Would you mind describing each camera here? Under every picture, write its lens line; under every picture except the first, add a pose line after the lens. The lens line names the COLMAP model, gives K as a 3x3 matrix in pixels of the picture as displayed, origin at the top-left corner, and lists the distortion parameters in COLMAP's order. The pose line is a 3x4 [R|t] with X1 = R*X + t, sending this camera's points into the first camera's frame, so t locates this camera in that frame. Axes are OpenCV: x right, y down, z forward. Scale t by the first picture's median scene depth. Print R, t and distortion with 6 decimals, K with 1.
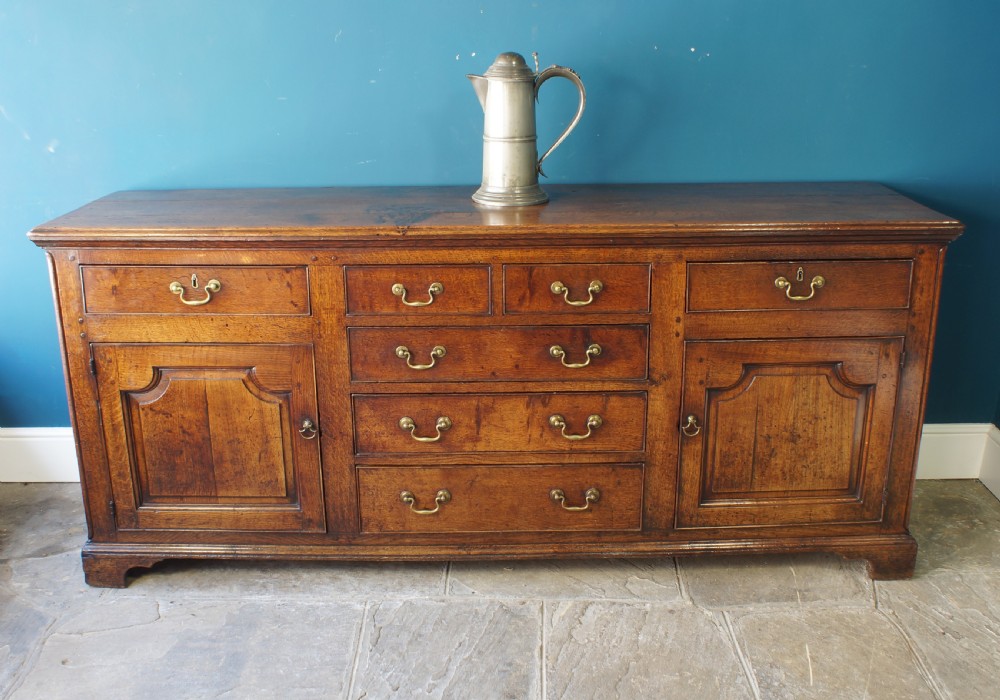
lens RADIAL K [[1027.2, 0, 518.3], [0, 1027.2, 348.5], [0, 0, 1]] dist [-0.146084, 0.147775]
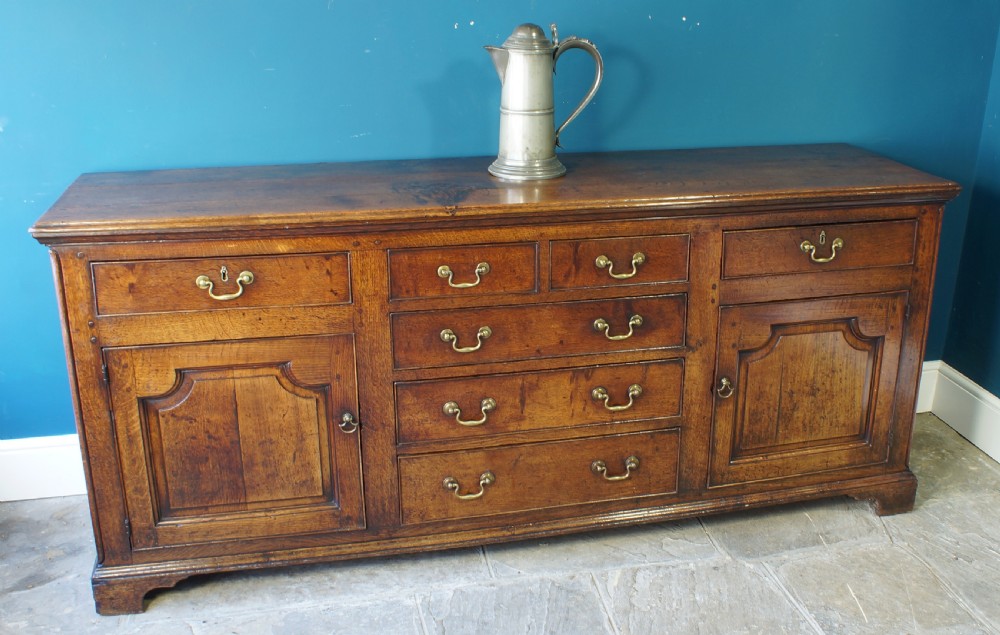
lens RADIAL K [[1037.6, 0, 585.9], [0, 1037.6, 302.8], [0, 0, 1]] dist [-0.156793, 0.140933]
pose [[0.967935, -0.058066, 0.244399, -0.217488], [0.056038, 0.998312, 0.015247, -0.034016], [-0.244872, -0.001062, 0.969555, 0.021566]]
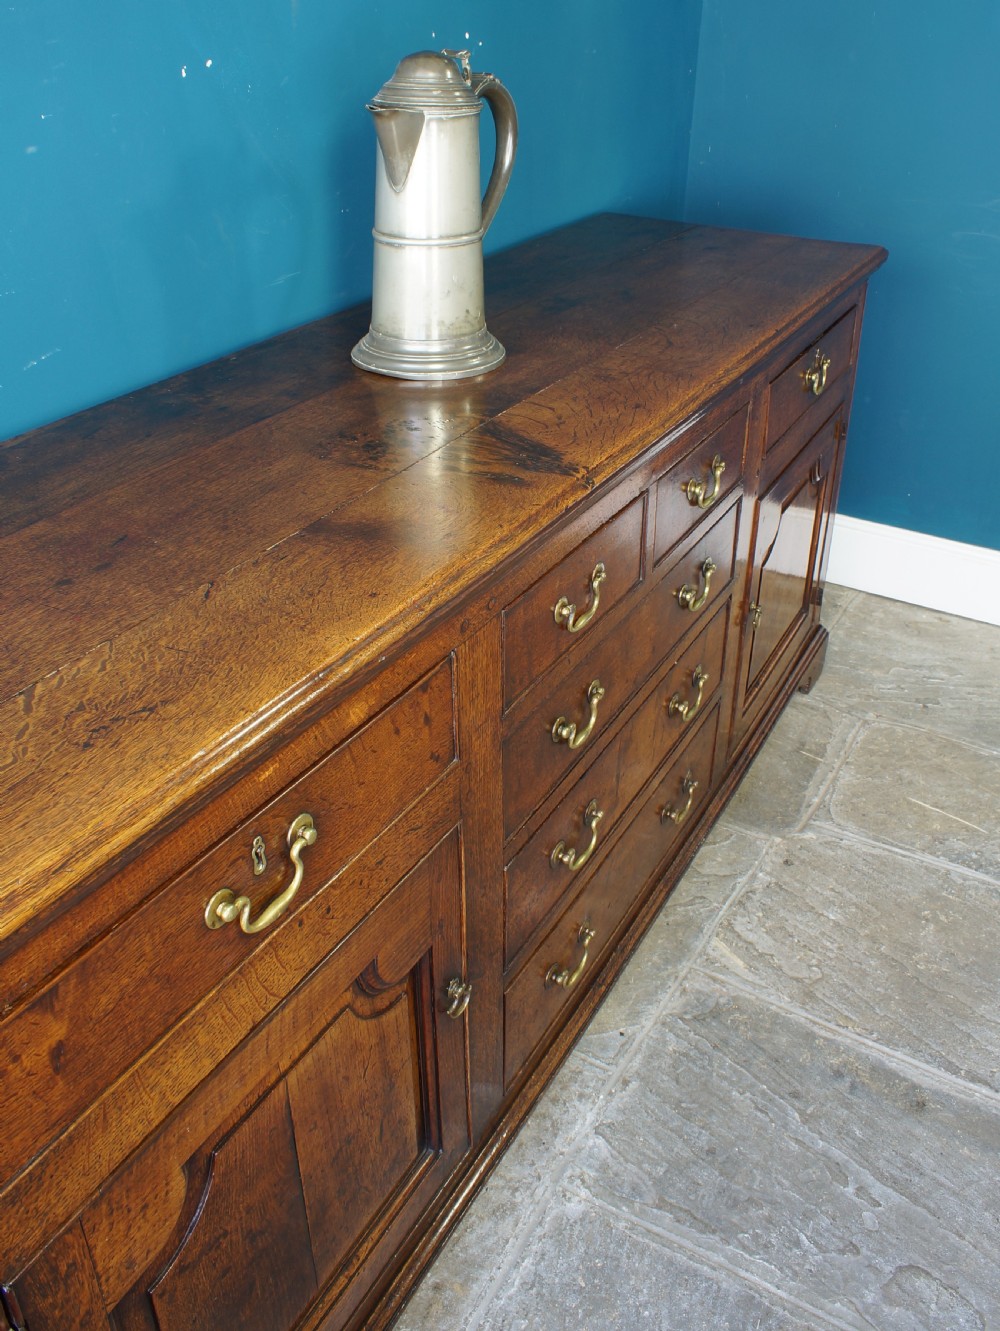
lens RADIAL K [[1151.6, 0, 500.6], [0, 1151.6, 550.8], [0, 0, 1]] dist [-0.162493, 0.114183]
pose [[0.520637, -0.374301, 0.767356, -0.484911], [0.262488, 0.925420, 0.273308, -0.216022], [-0.812427, 0.059128, 0.580057, 0.695763]]
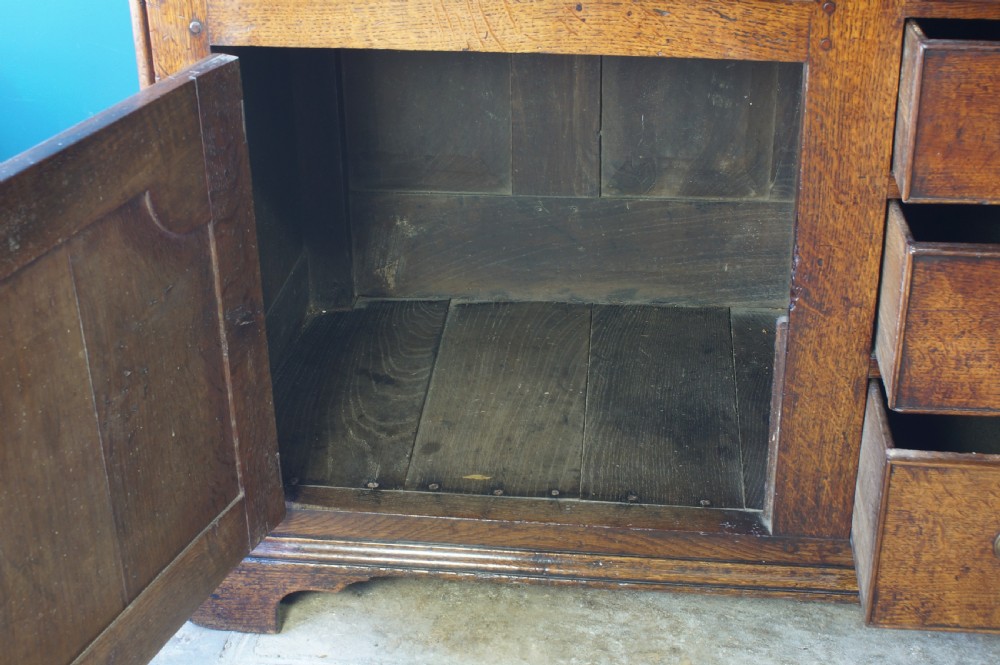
lens RADIAL K [[1475.5, 0, 500.0], [0, 1475.5, 332.5], [0, 0, 1]] dist [-0.038000, -0.043645]
pose [[0.991712, 0.044951, -0.120363, -0.235492], [-0.025930, 0.987548, 0.155166, 0.011360], [0.125839, -0.150759, 0.980529, 0.428672]]
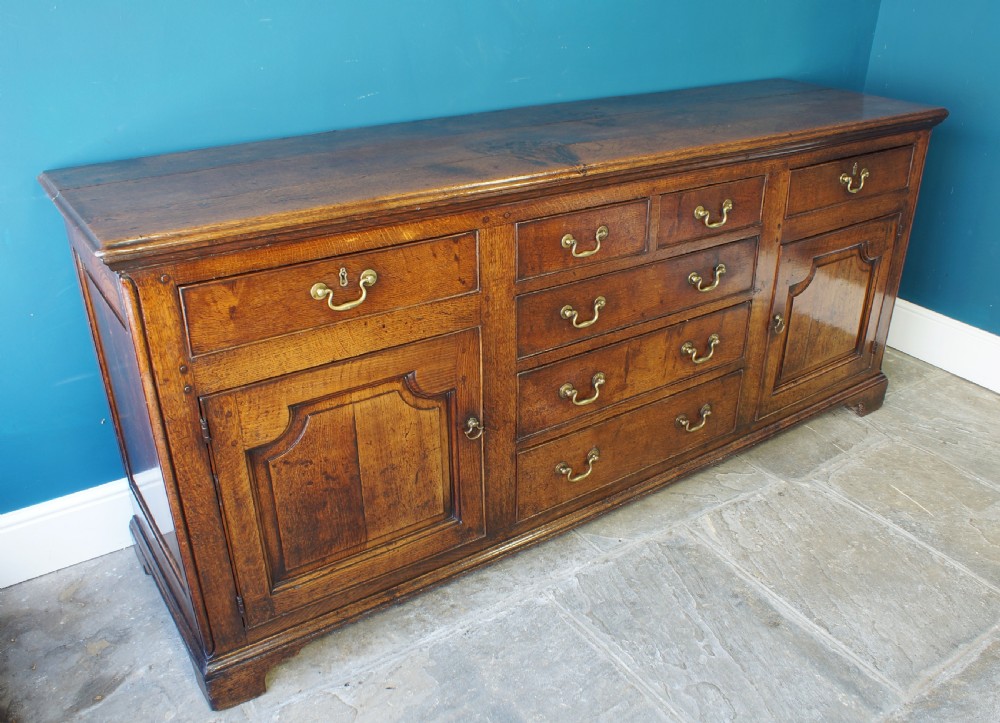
lens RADIAL K [[863.3, 0, 530.2], [0, 863.3, 369.2], [0, 0, 1]] dist [-0.161288, 0.137799]
pose [[0.828044, -0.242815, 0.505356, -0.504923], [0.161749, 0.966487, 0.199350, -0.097399], [-0.536825, -0.083330, 0.839568, 0.391558]]
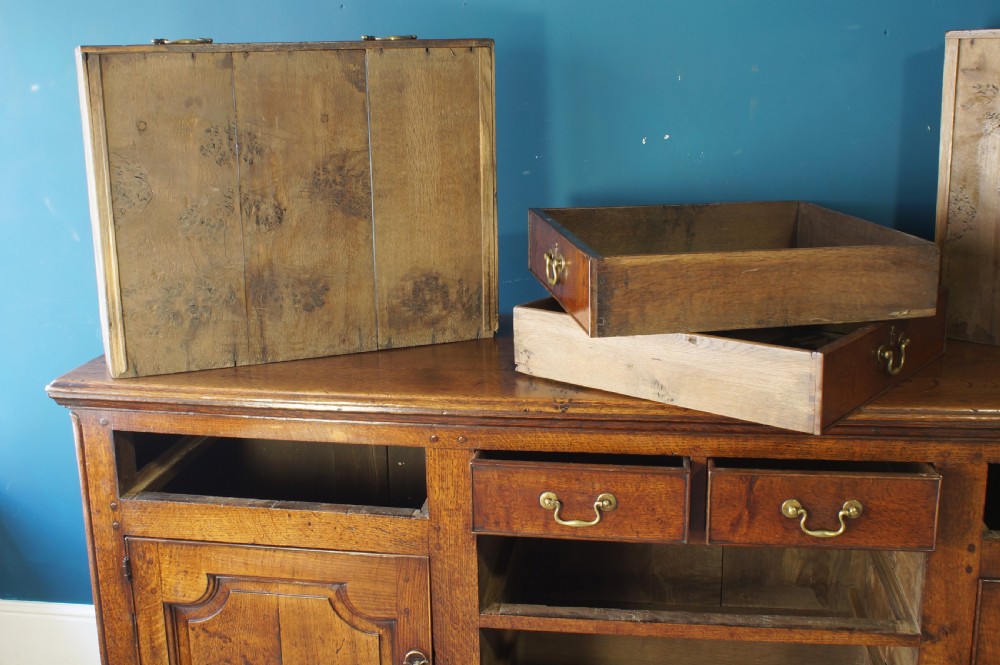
lens RADIAL K [[1166.8, 0, 500.0], [0, 1166.8, 332.5], [0, 0, 1]] dist [-0.100200, 0.081776]
pose [[0.986036, 0.025739, -0.164530, -0.024720], [-0.037782, 0.996797, -0.070487, -0.100214], [0.162188, 0.075719, 0.983850, 0.205559]]
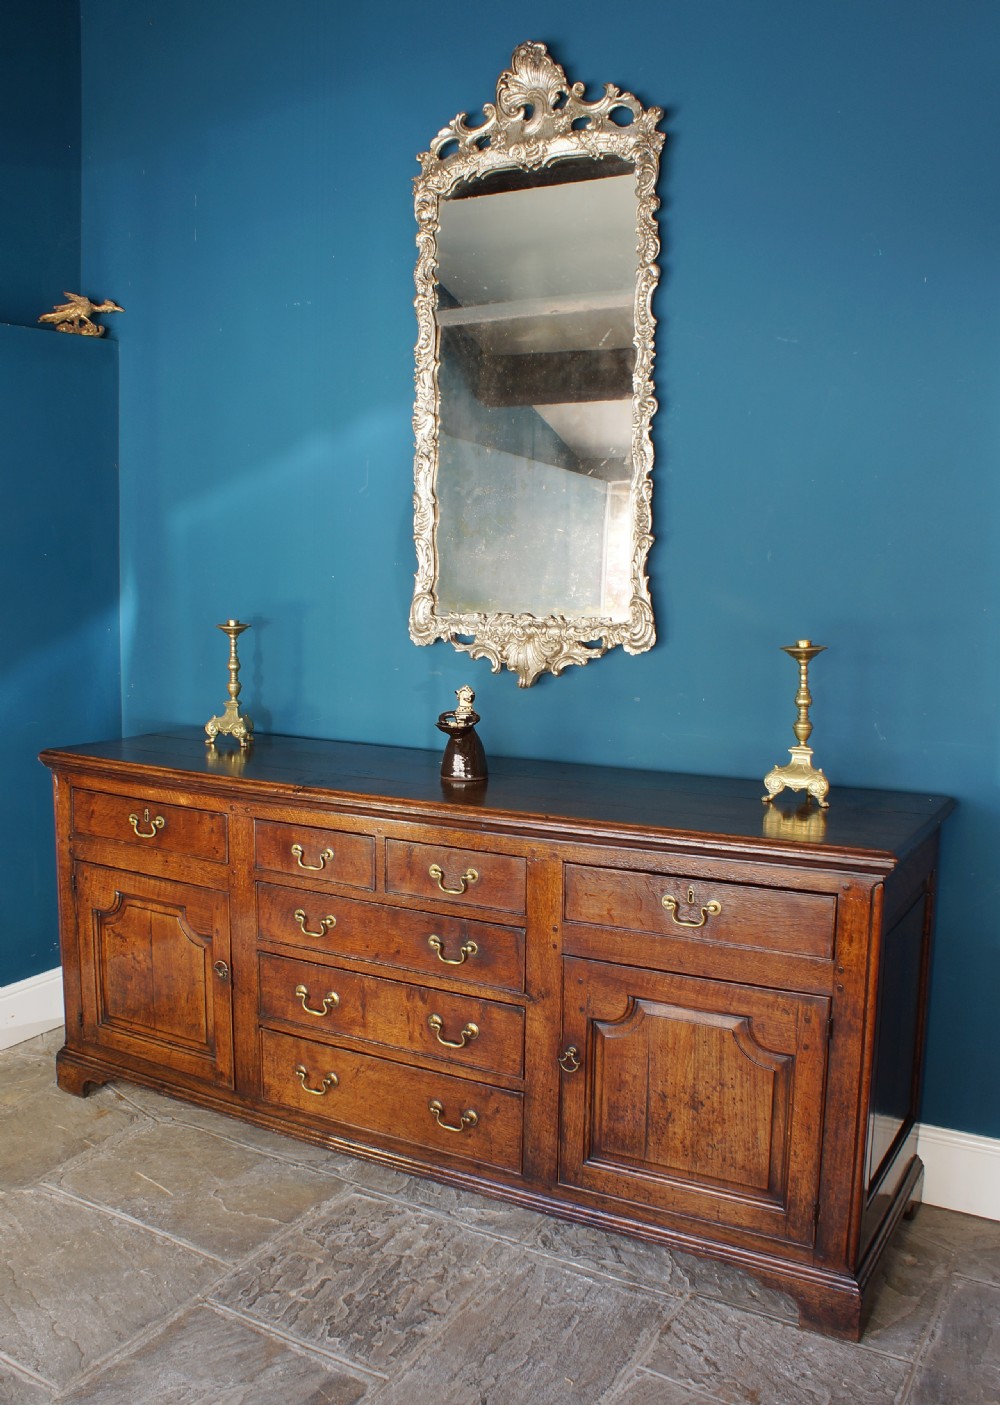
lens RADIAL K [[1252.4, 0, 497.9], [0, 1252.4, 727.5], [0, 0, 1]] dist [-0.180802, 0.175639]
pose [[0.854776, 0.077696, -0.513149, 0.614173], [-0.171097, 0.975643, -0.137280, -0.039577], [0.489984, 0.205142, 0.847250, 0.066447]]
